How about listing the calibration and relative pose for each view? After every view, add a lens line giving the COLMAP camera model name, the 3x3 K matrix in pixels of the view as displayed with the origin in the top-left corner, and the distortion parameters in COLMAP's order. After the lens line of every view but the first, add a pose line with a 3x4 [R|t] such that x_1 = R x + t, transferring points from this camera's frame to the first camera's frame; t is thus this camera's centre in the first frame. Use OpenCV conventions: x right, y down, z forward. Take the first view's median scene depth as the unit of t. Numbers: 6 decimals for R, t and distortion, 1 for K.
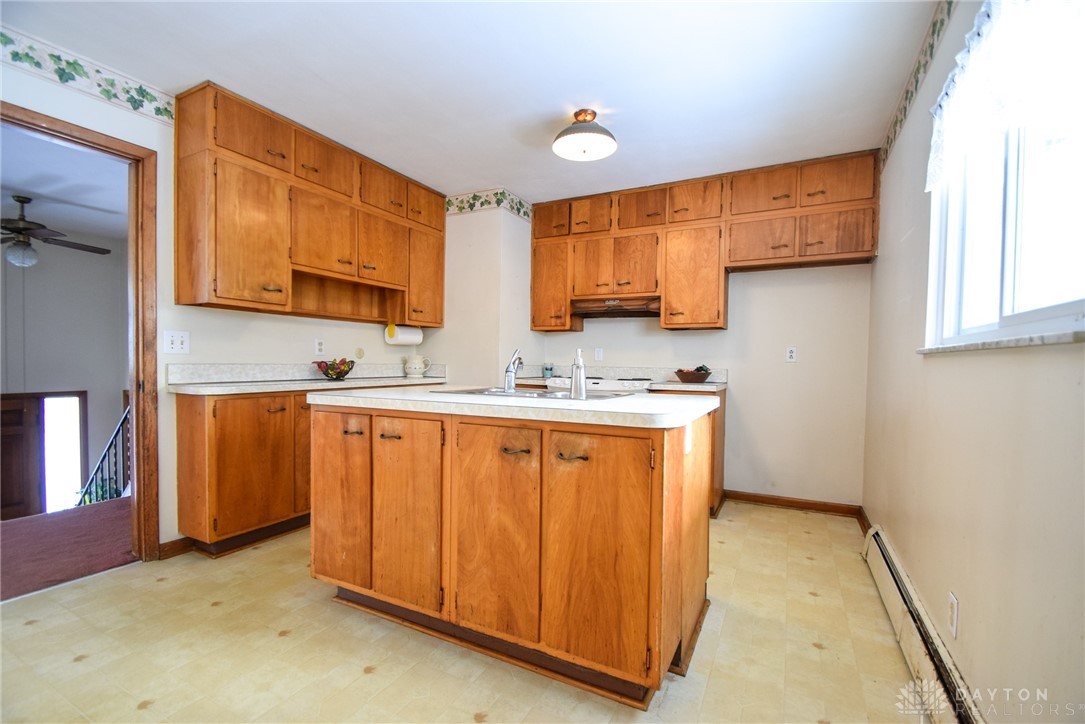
lens RADIAL K [[477.5, 0, 546.8], [0, 477.5, 373.5], [0, 0, 1]] dist [0.000921, -0.000189]
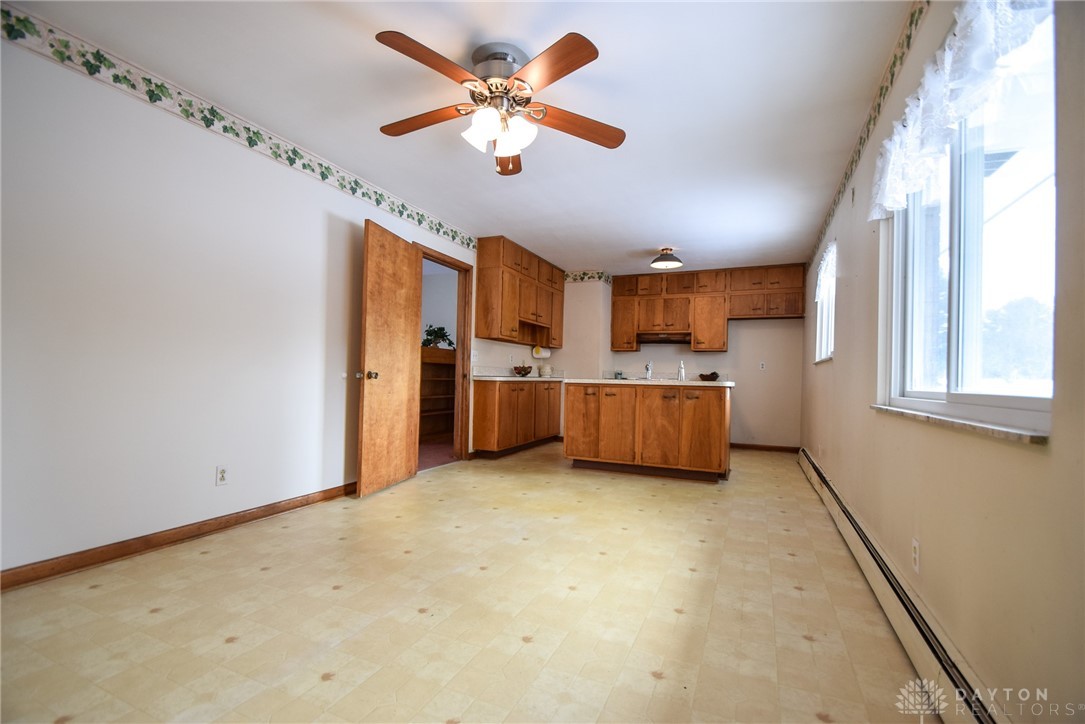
lens RADIAL K [[477.5, 0, 546.8], [0, 477.5, 373.5], [0, 0, 1]] dist [0.000921, -0.000189]
pose [[0.998207, 0.010379, 0.058942, -0.440144], [-0.008568, 0.999486, -0.030895, 0.054637], [-0.059233, 0.030335, 0.997783, -0.812223]]
